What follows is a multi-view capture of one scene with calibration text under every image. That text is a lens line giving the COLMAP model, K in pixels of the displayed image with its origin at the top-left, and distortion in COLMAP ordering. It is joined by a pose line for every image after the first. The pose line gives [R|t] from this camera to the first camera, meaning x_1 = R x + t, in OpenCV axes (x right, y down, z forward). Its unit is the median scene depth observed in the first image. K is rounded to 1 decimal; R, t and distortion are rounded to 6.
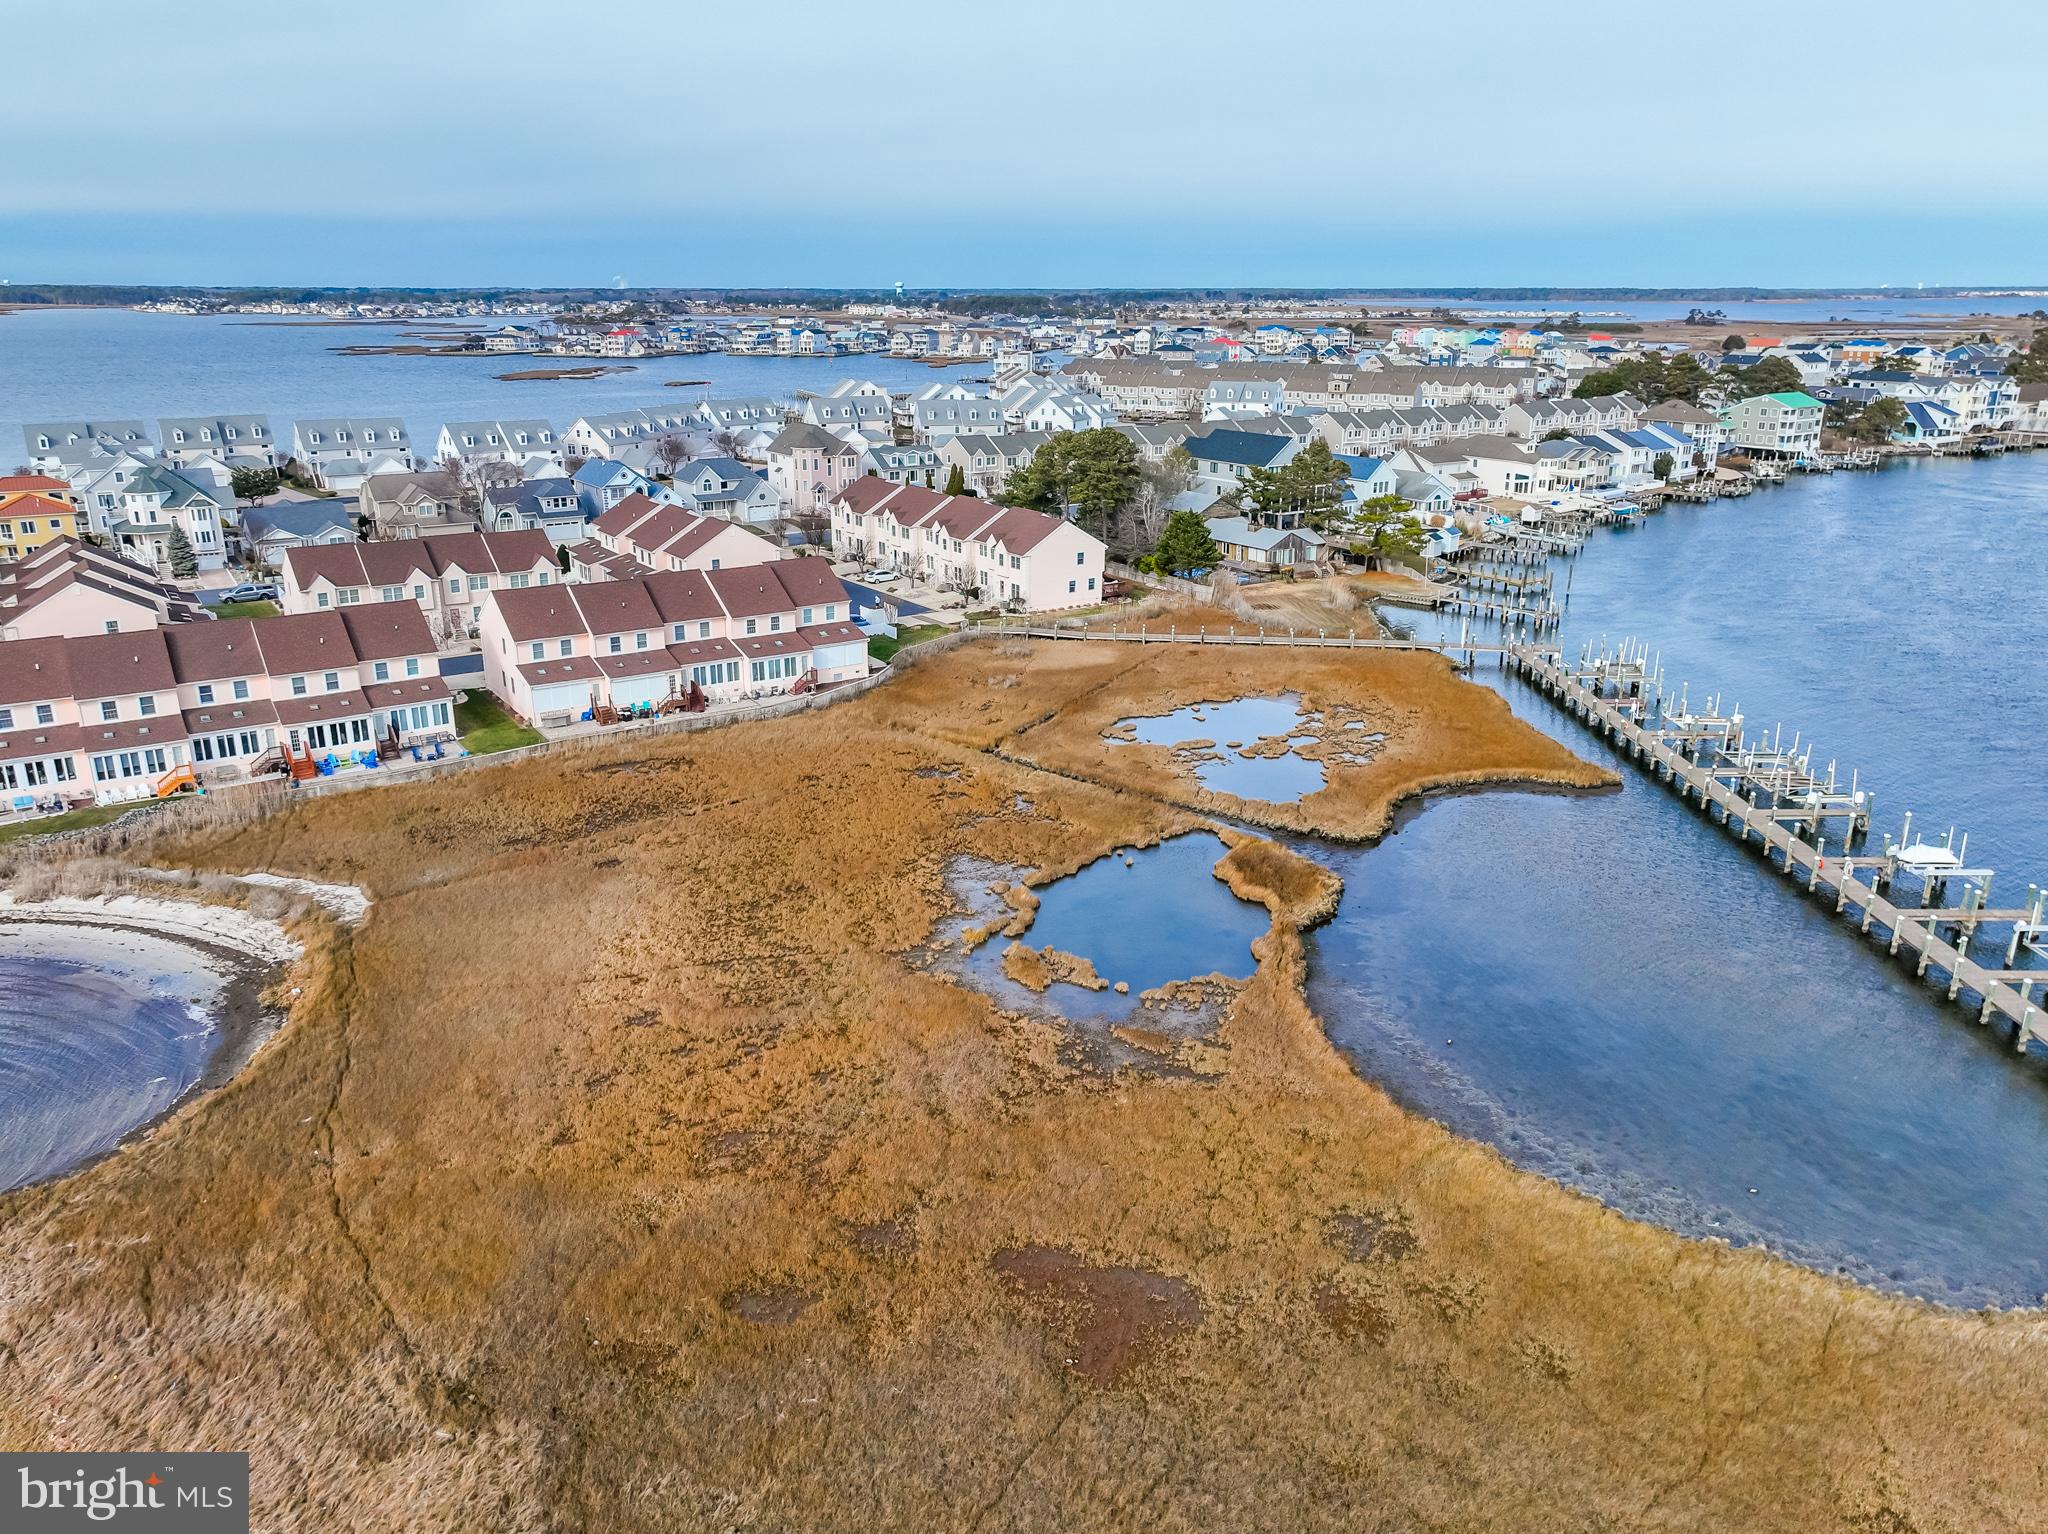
lens RADIAL K [[1423.2, 0, 1024.0], [0, 1423.2, 767.0], [0, 0, 1]] dist [0.009667, -0.000695]
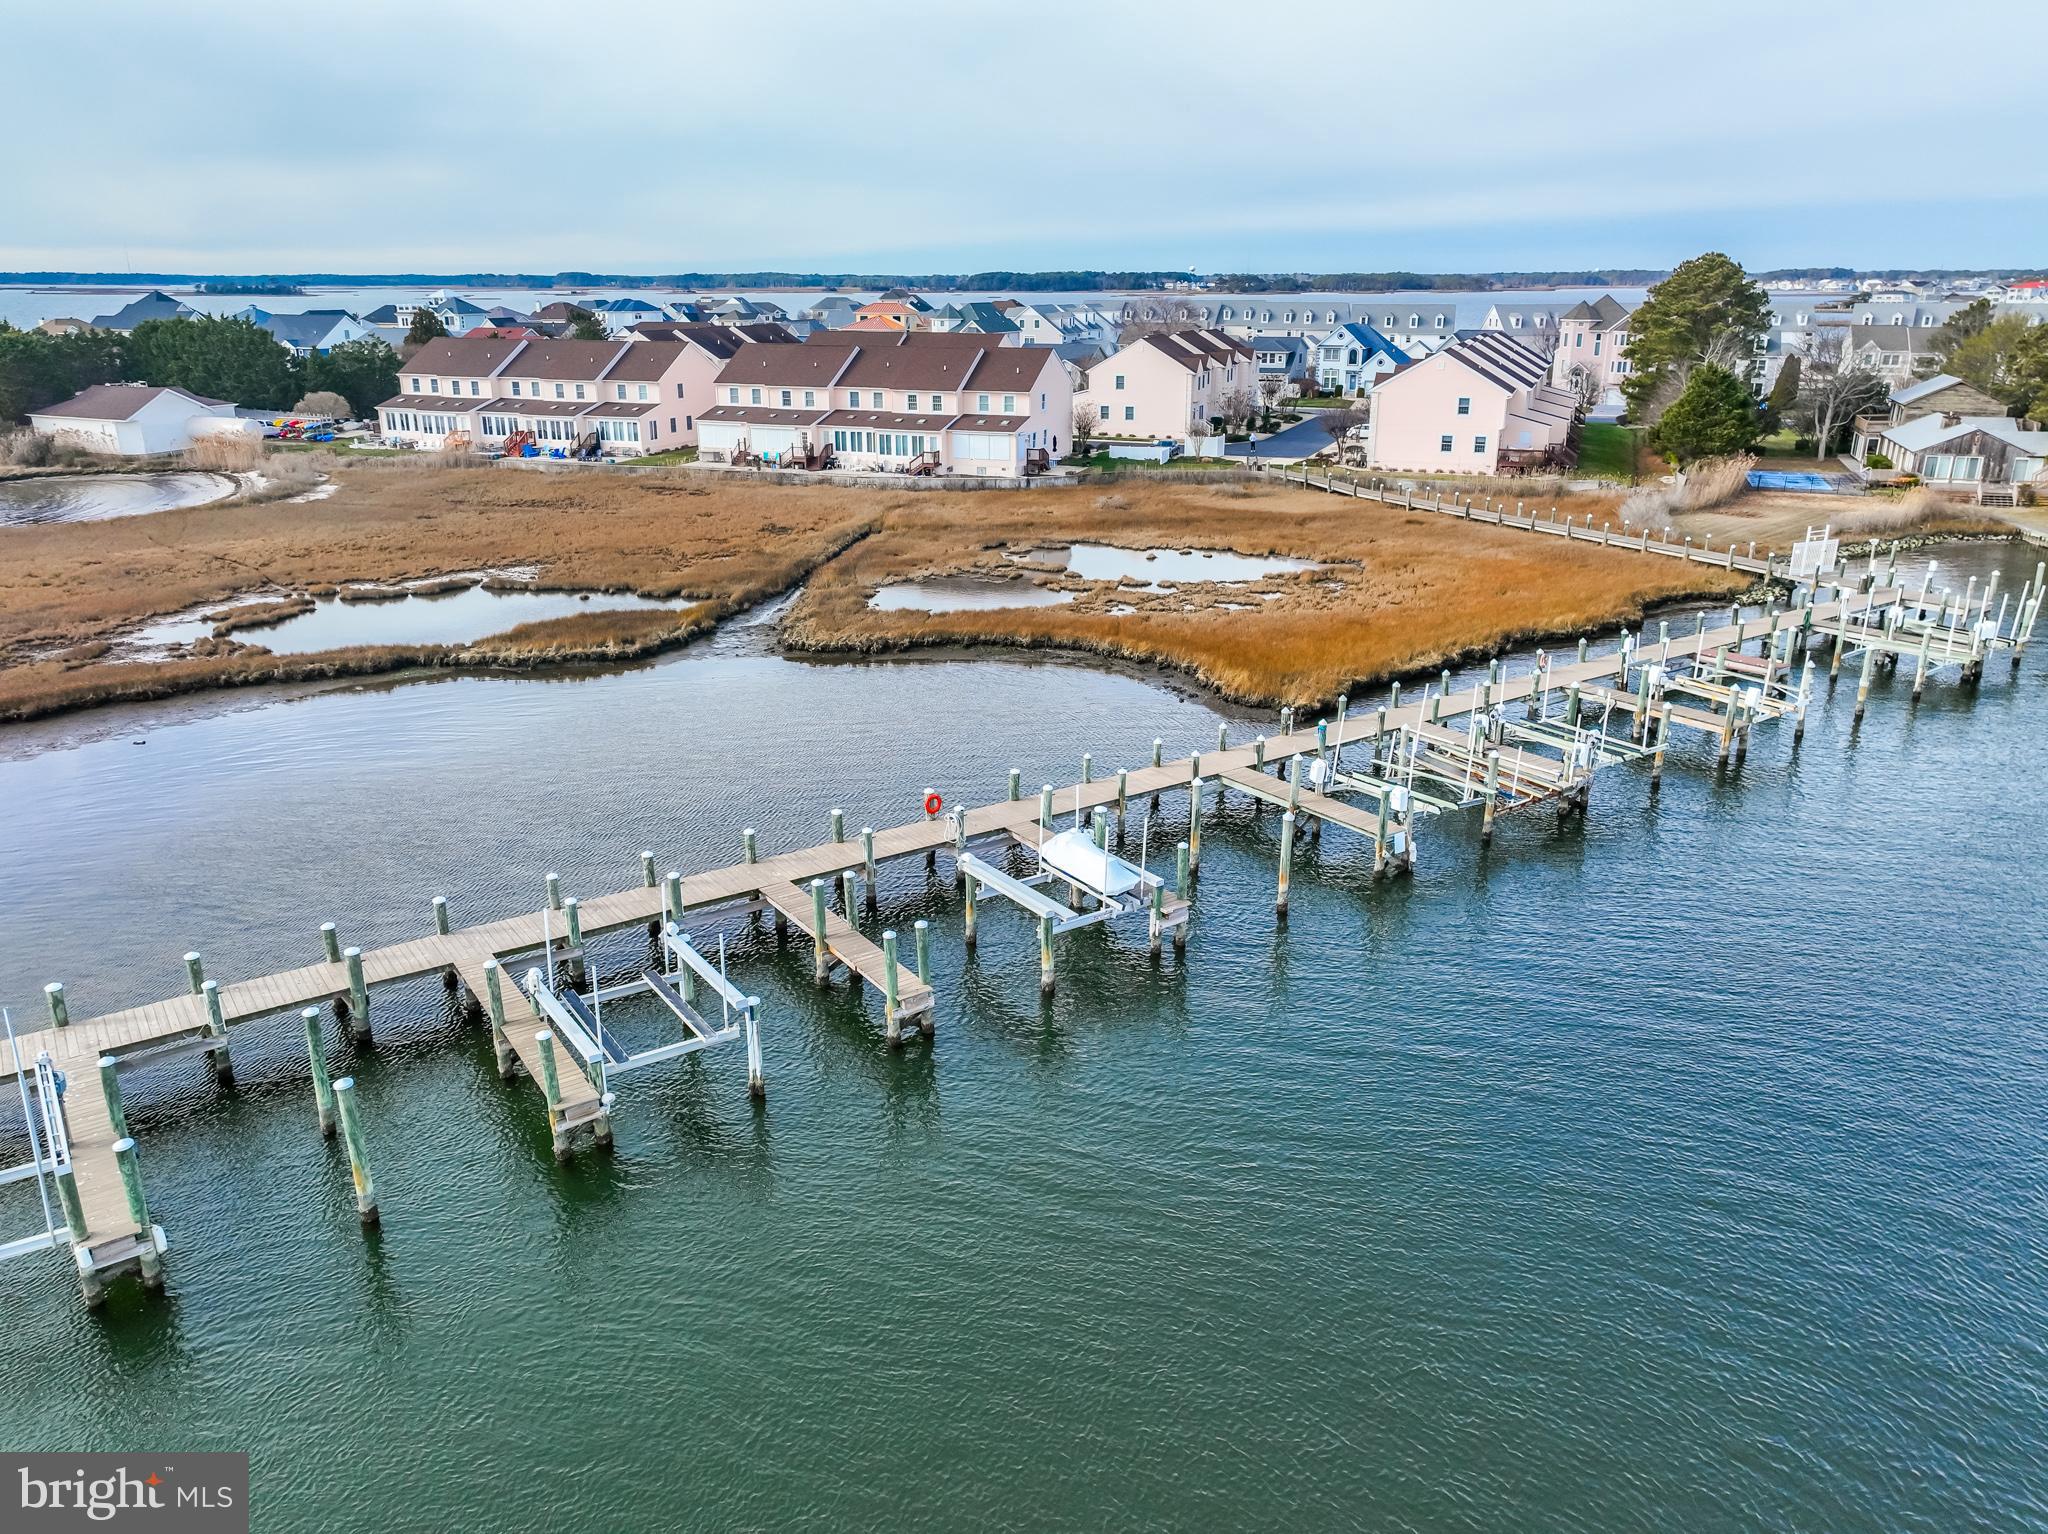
lens RADIAL K [[1423.2, 0, 1024.0], [0, 1423.2, 767.0], [0, 0, 1]] dist [0.009667, -0.000695]
pose [[0.582913, 0.263736, -0.768541, 0.638720], [-0.255126, 0.957430, 0.135052, -0.011726], [0.771442, 0.117351, 0.625385, 0.473481]]
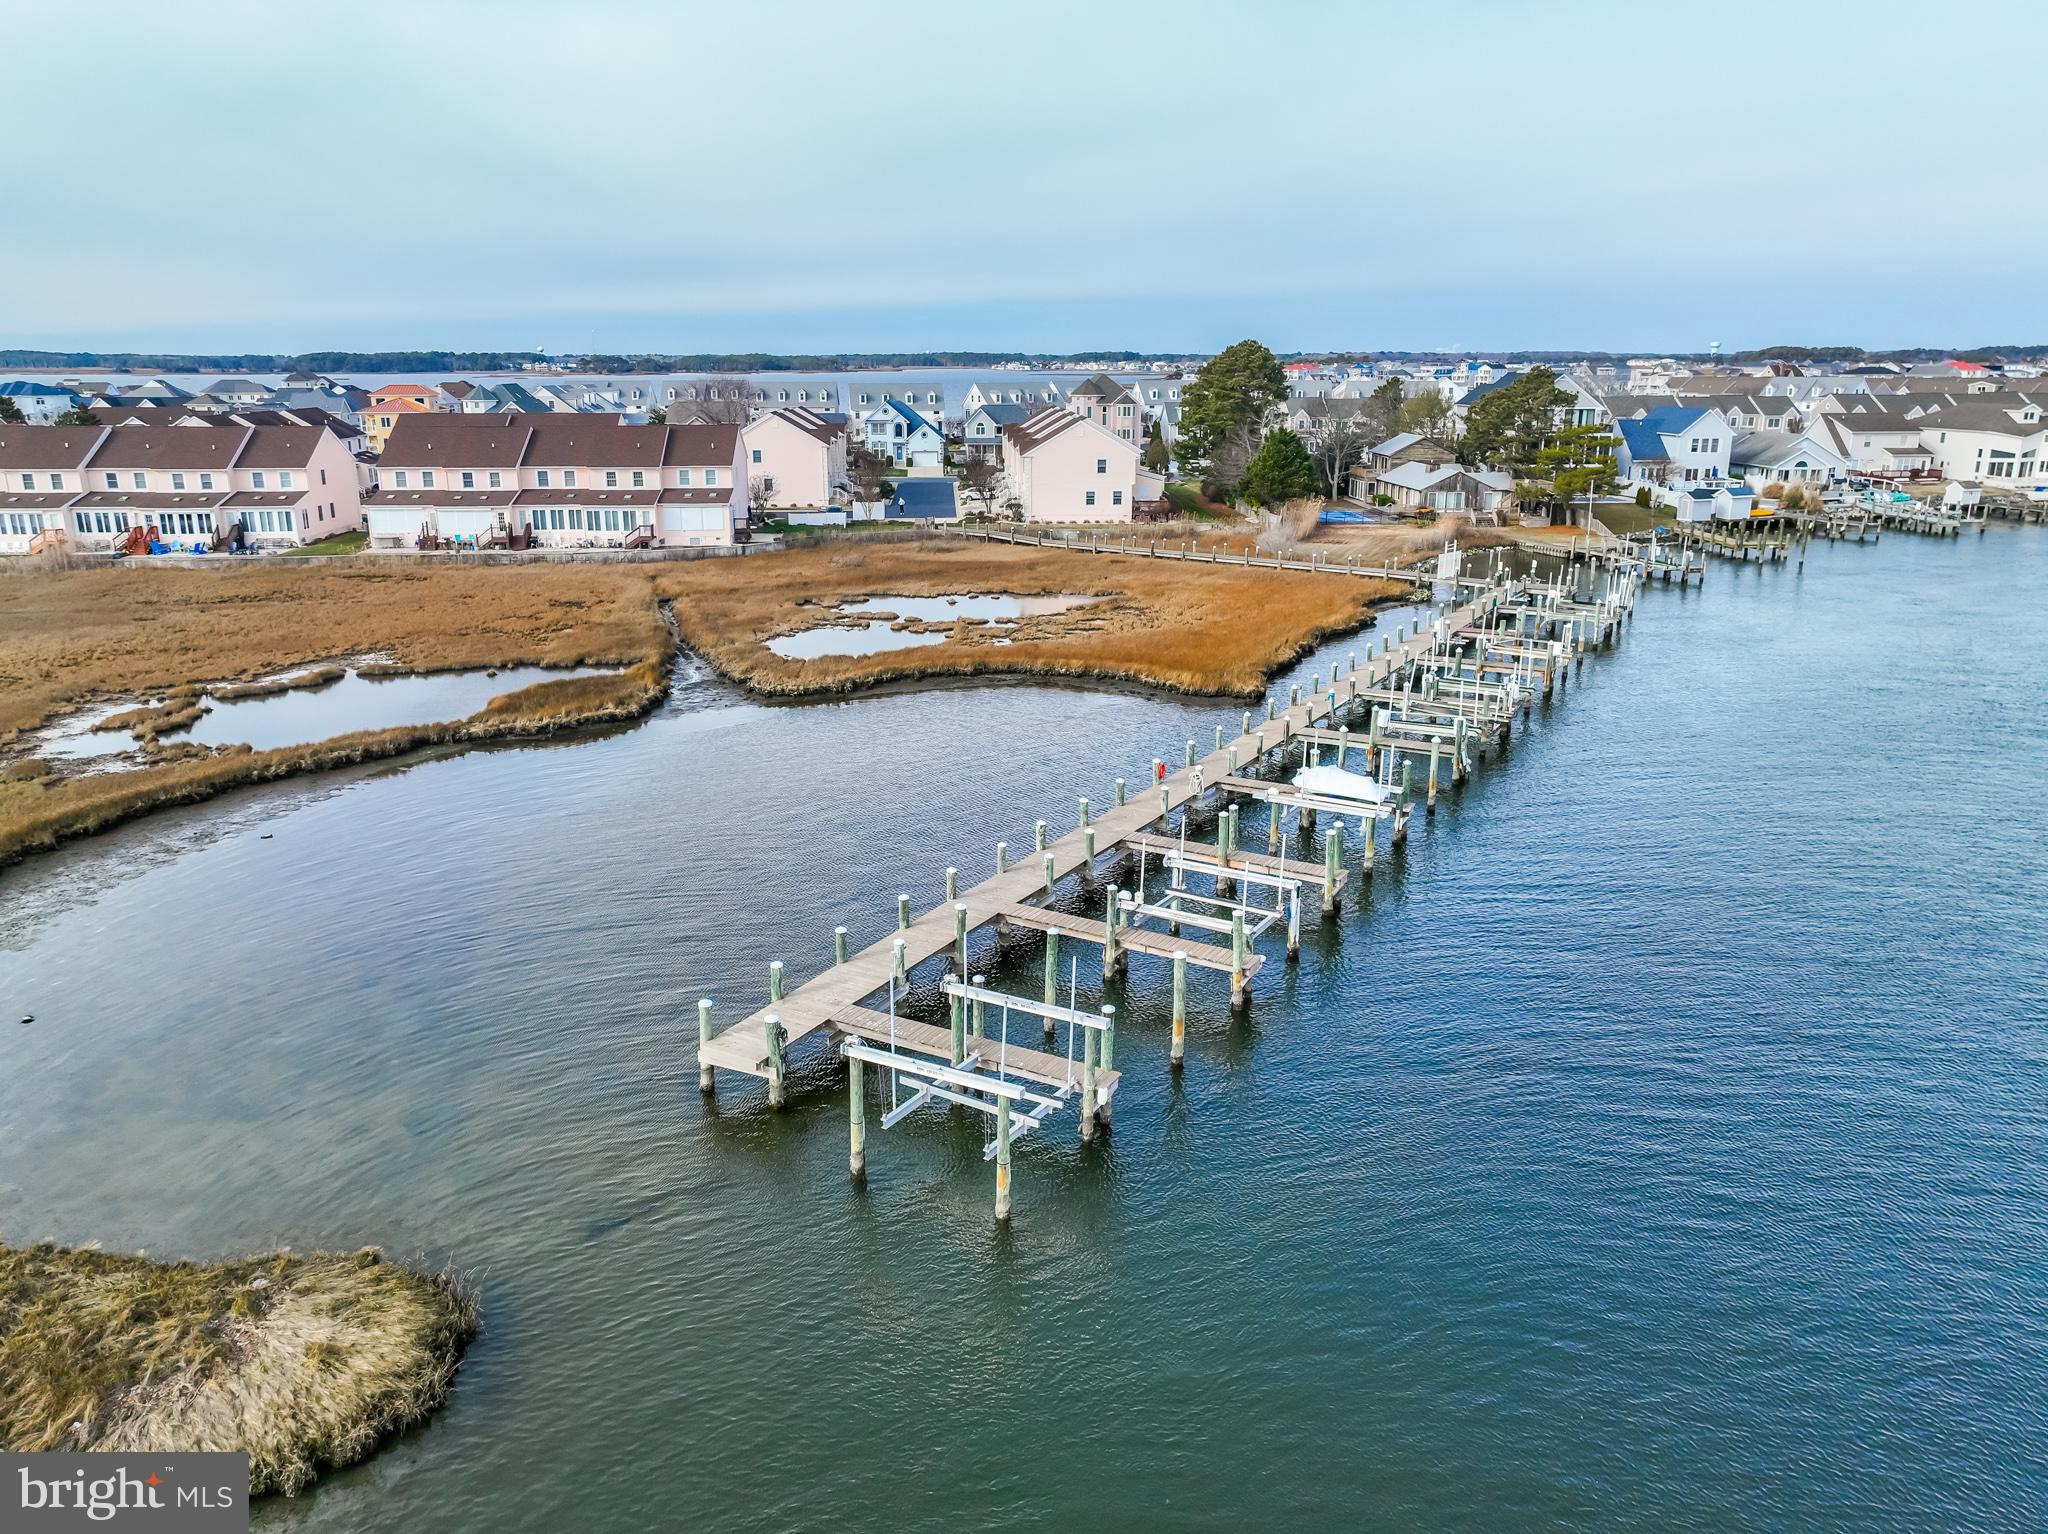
lens RADIAL K [[1423.2, 0, 1024.0], [0, 1423.2, 767.0], [0, 0, 1]] dist [0.009667, -0.000695]
pose [[0.866714, 0.136711, -0.479706, 0.539267], [-0.155822, 0.987785, -0.000025, 0.051747], [0.473843, 0.074770, 0.877429, 0.280050]]
